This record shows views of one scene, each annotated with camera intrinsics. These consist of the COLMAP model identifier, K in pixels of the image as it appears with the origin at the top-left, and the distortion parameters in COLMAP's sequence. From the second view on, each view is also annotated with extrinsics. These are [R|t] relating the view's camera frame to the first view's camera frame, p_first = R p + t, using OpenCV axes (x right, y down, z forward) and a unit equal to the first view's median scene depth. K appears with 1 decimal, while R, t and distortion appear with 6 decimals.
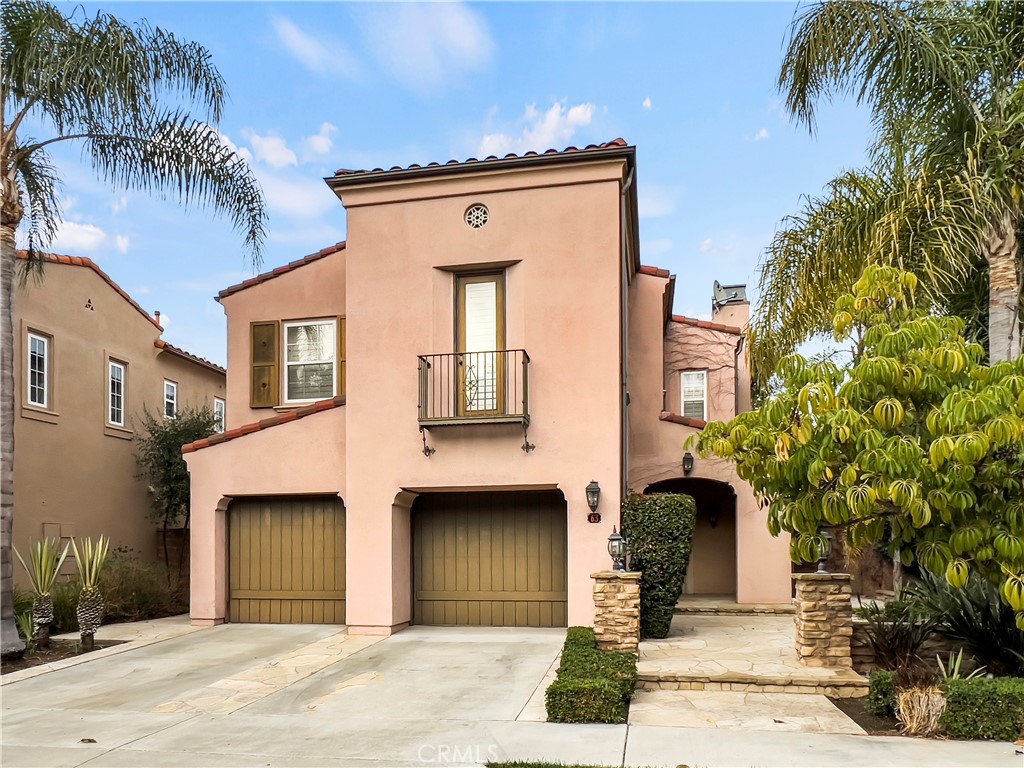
lens RADIAL K [[723.8, 0, 554.5], [0, 723.8, 378.6], [0, 0, 1]] dist [-0.001767, -0.001006]
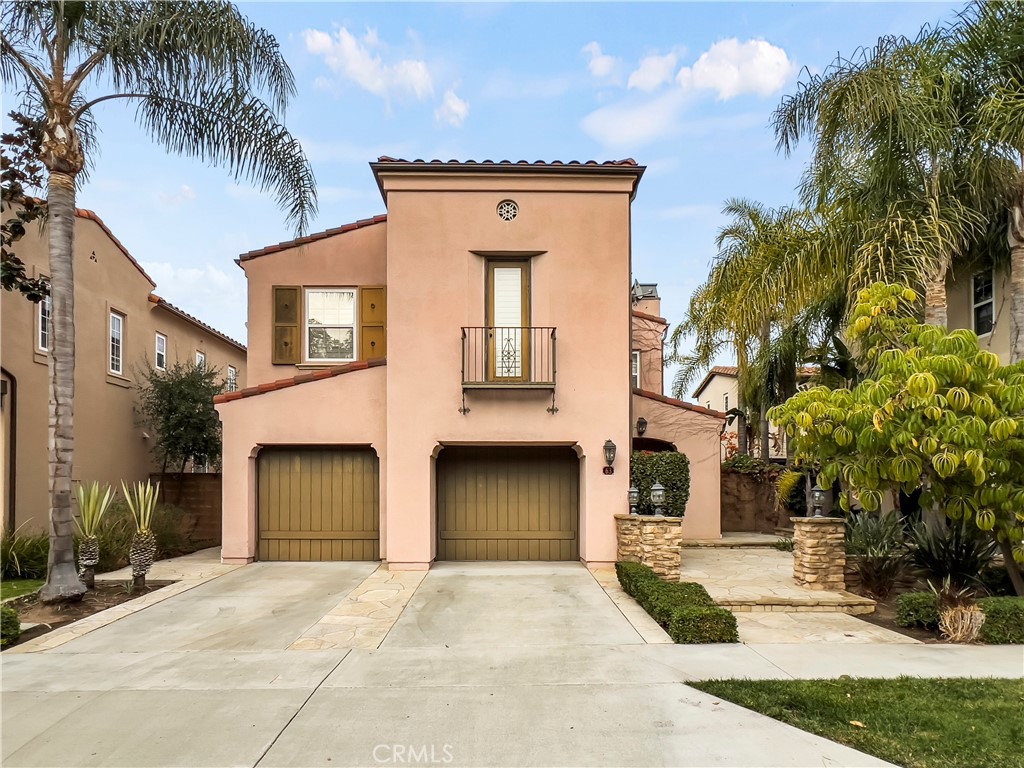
lens RADIAL K [[596.8, 0, 532.3], [0, 596.8, 354.5], [0, 0, 1]] dist [-0.002480, 0.000677]
pose [[0.978808, 0.052834, 0.197845, -0.255359], [-0.054149, 0.998532, 0.001239, 0.004334], [-0.197489, -0.011926, 0.980233, 0.046250]]
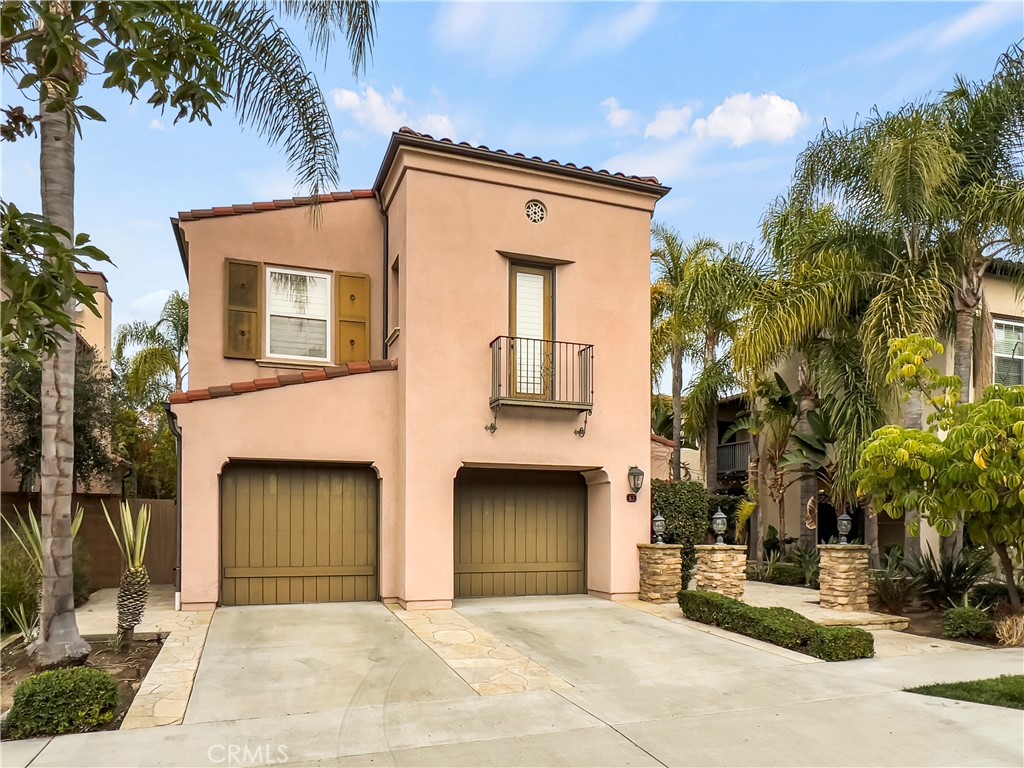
lens RADIAL K [[691.2, 0, 507.3], [0, 691.2, 357.0], [0, 0, 1]] dist [-0.003576, 0.000871]
pose [[0.854543, 0.131189, 0.502539, -0.648810], [-0.129533, 0.990831, -0.038394, 0.033782], [-0.502969, -0.032286, 0.863701, 0.137243]]
